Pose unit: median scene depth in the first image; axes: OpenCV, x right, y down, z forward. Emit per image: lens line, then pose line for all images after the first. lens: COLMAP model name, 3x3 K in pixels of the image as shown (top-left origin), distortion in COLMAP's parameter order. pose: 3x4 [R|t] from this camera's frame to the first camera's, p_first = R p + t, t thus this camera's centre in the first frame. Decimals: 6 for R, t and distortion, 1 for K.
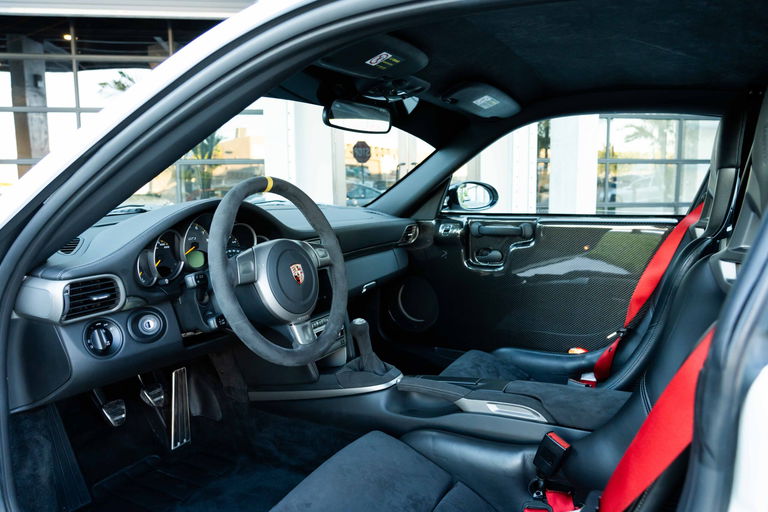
lens RADIAL K [[555.2, 0, 384.0], [0, 555.2, 256.0], [0, 0, 1]] dist [-0.005683, -0.001124]
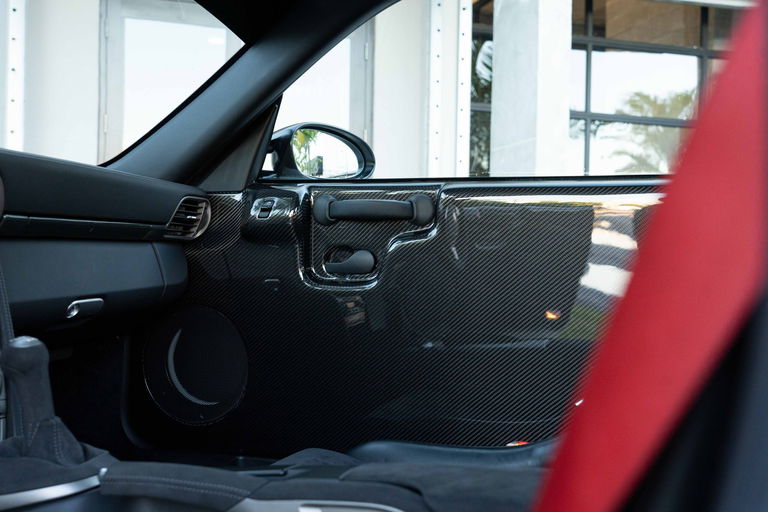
lens RADIAL K [[949.8, 0, 384.0], [0, 949.8, 256.0], [0, 0, 1]] dist [0.057789, 0.009627]
pose [[0.986770, 0.029889, 0.159346, 0.108962], [-0.005791, 0.988730, -0.149596, 0.158696], [-0.162022, 0.146694, 0.975823, 0.212547]]
